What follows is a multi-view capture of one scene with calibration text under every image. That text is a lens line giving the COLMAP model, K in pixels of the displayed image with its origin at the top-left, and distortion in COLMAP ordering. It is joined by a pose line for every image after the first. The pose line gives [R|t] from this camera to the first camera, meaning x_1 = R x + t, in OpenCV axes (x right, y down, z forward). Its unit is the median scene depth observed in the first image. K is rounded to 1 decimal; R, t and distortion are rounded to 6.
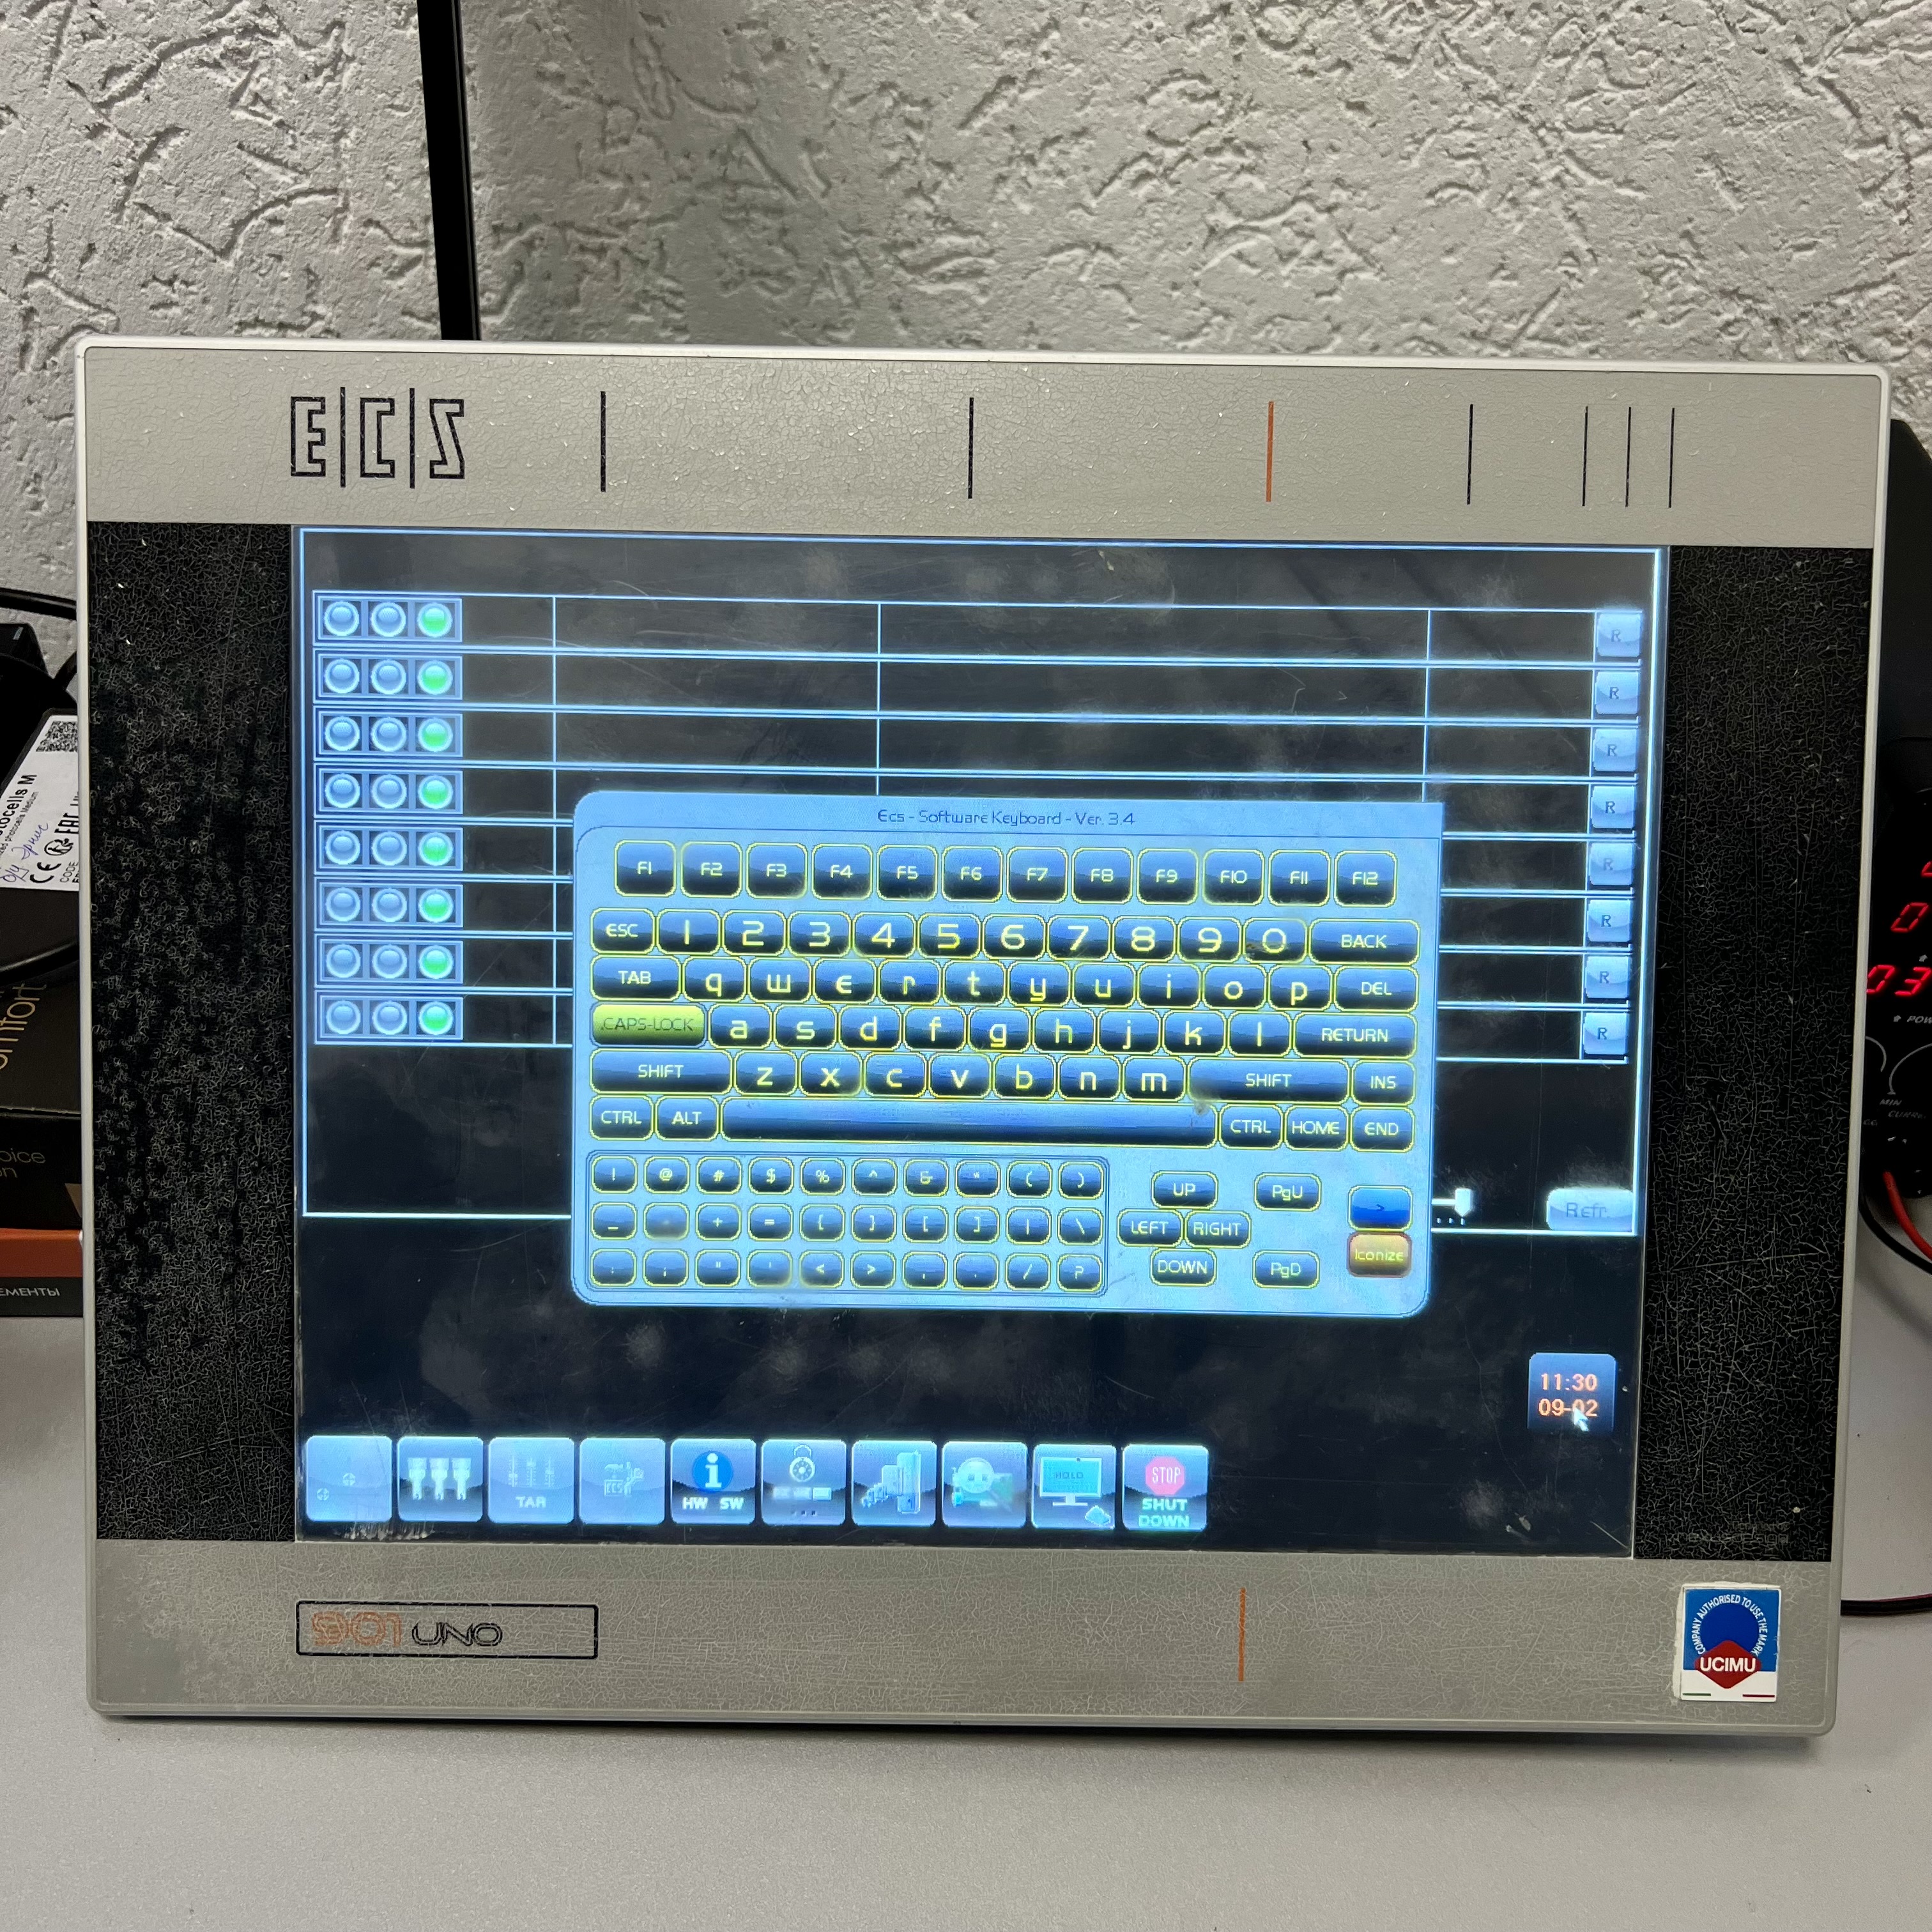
lens RADIAL K [[2003.7, 0, 957.3], [0, 2003.7, 971.6], [0, 0, 1]] dist [-0.001288, 0.000000]
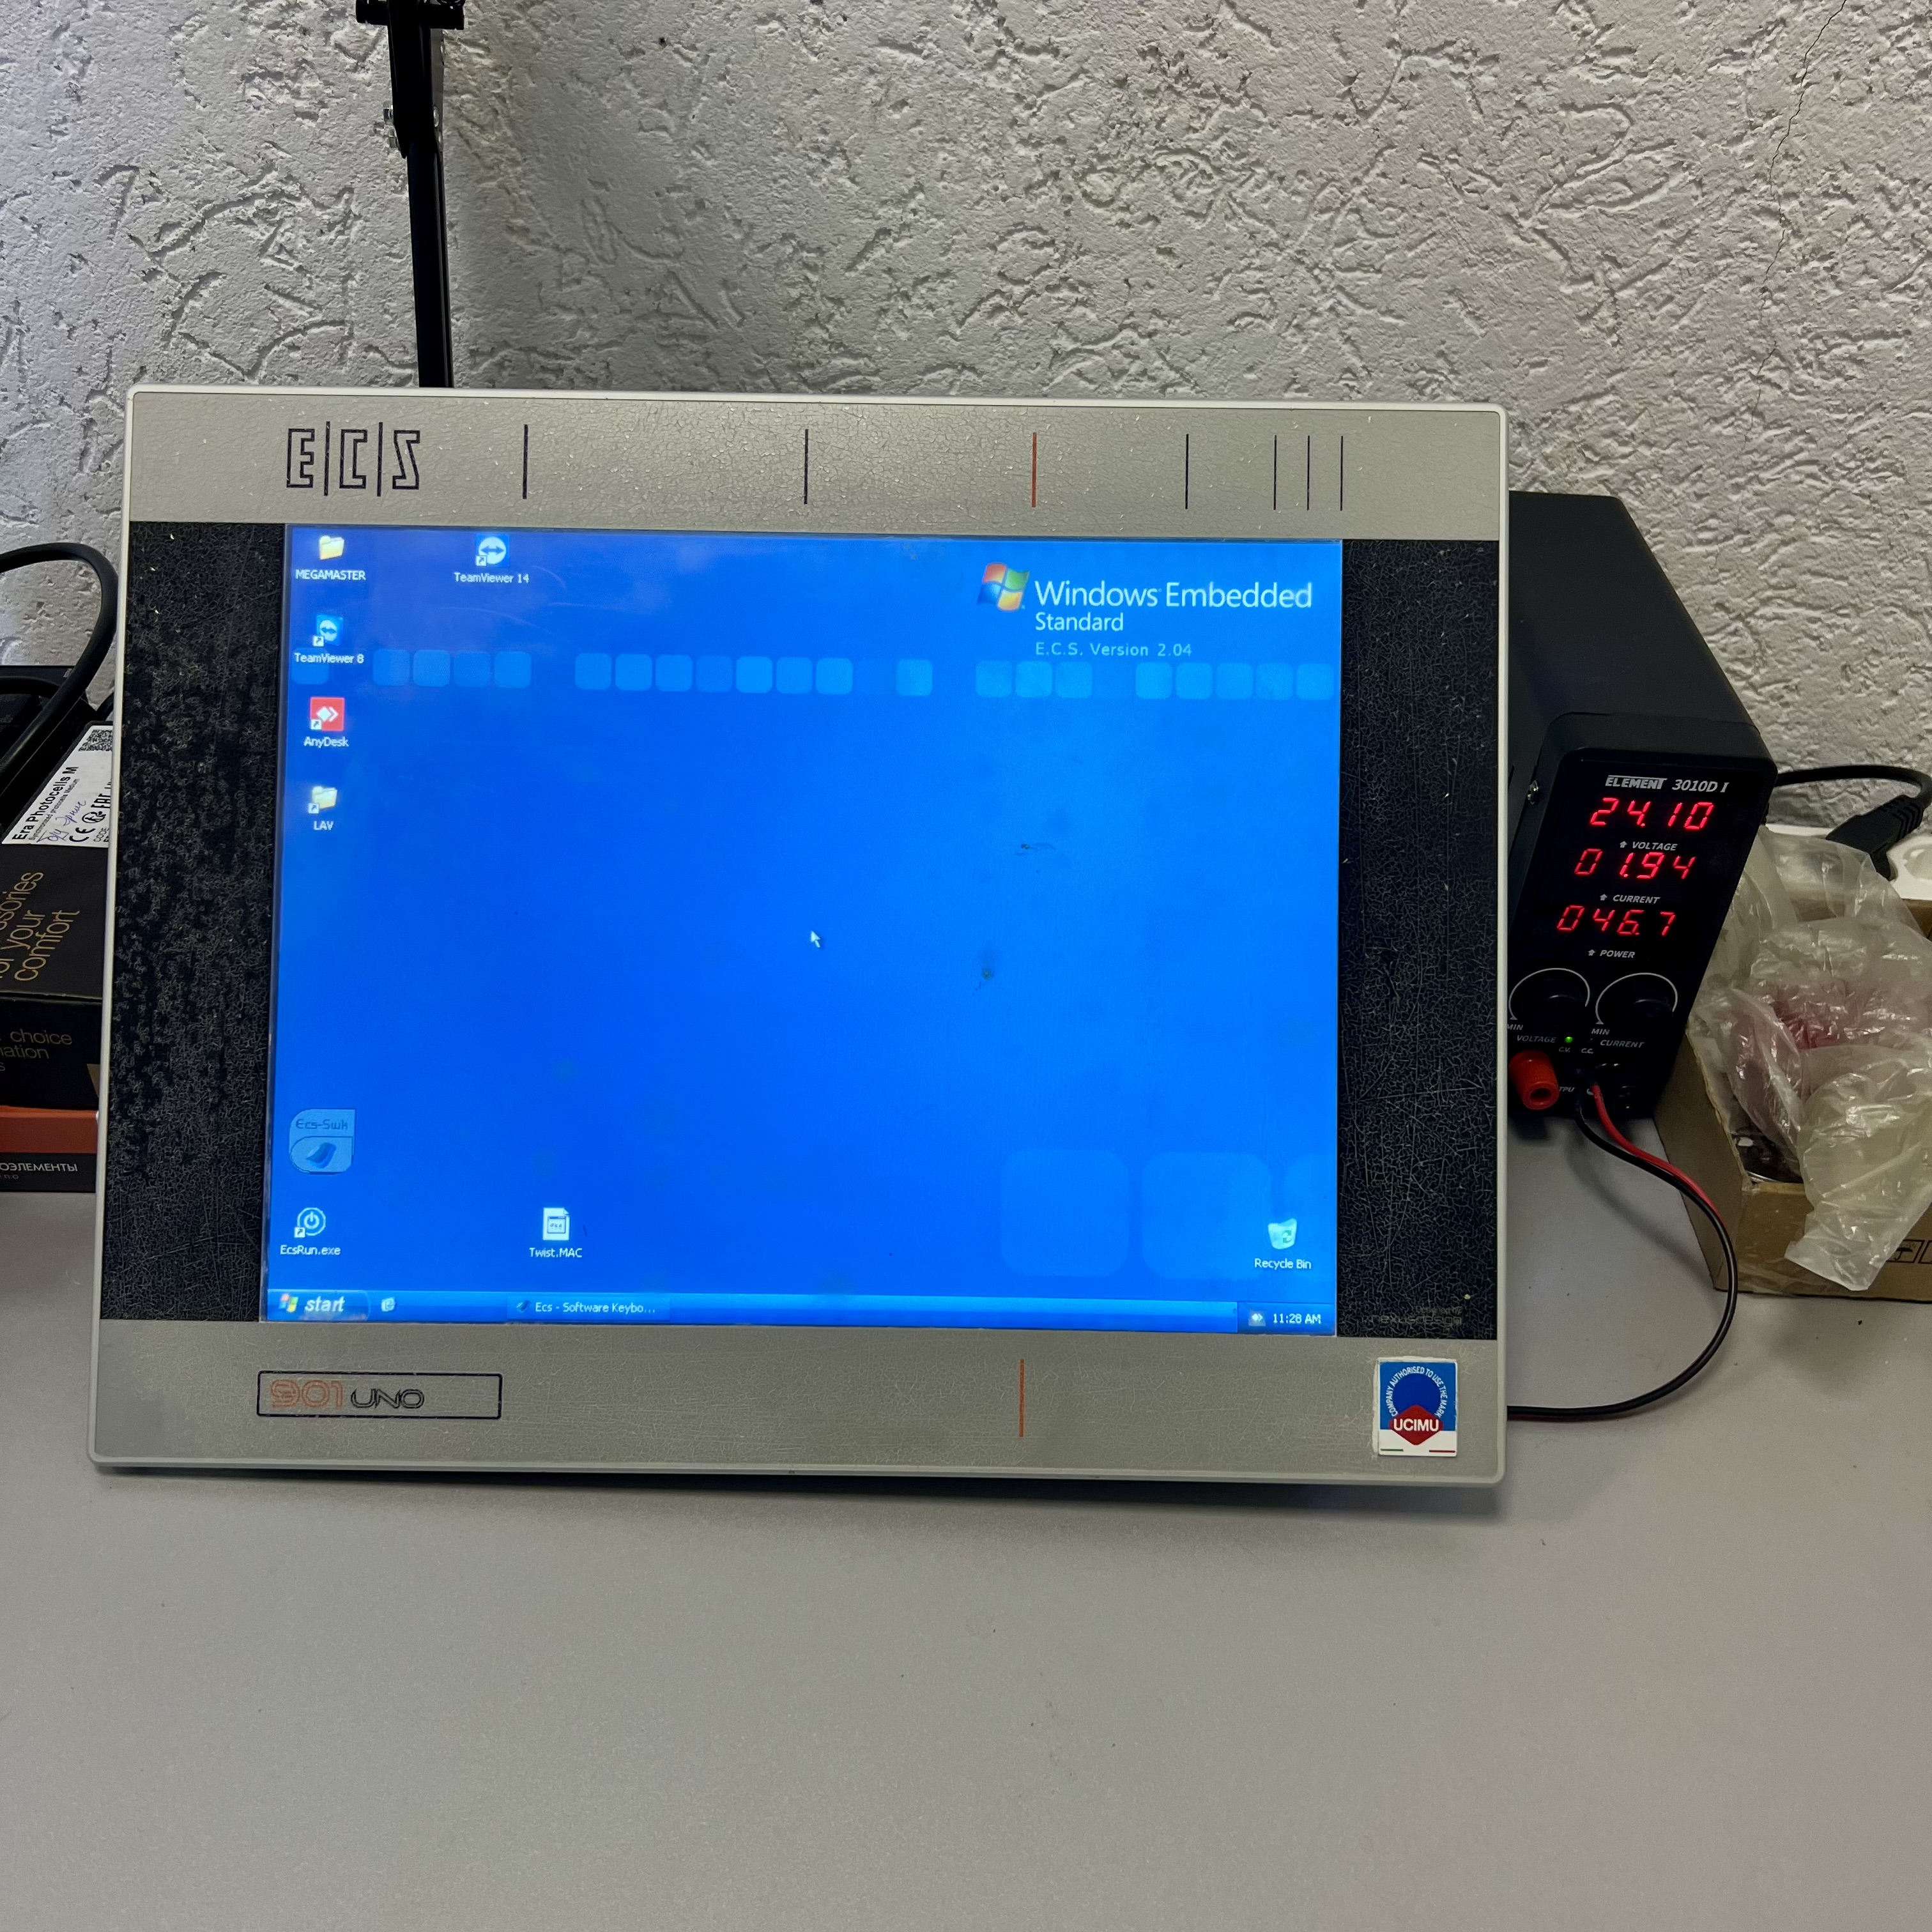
lens RADIAL K [[2003.7, 0, 978.7], [0, 2003.7, 973.8], [0, 0, 1]] dist [-0.001288, 0.000000]
pose [[0.999998, -0.000634, -0.001612, 0.096829], [0.000456, 0.994148, -0.108029, 0.167239], [0.001671, 0.108028, 0.994146, -0.212265]]
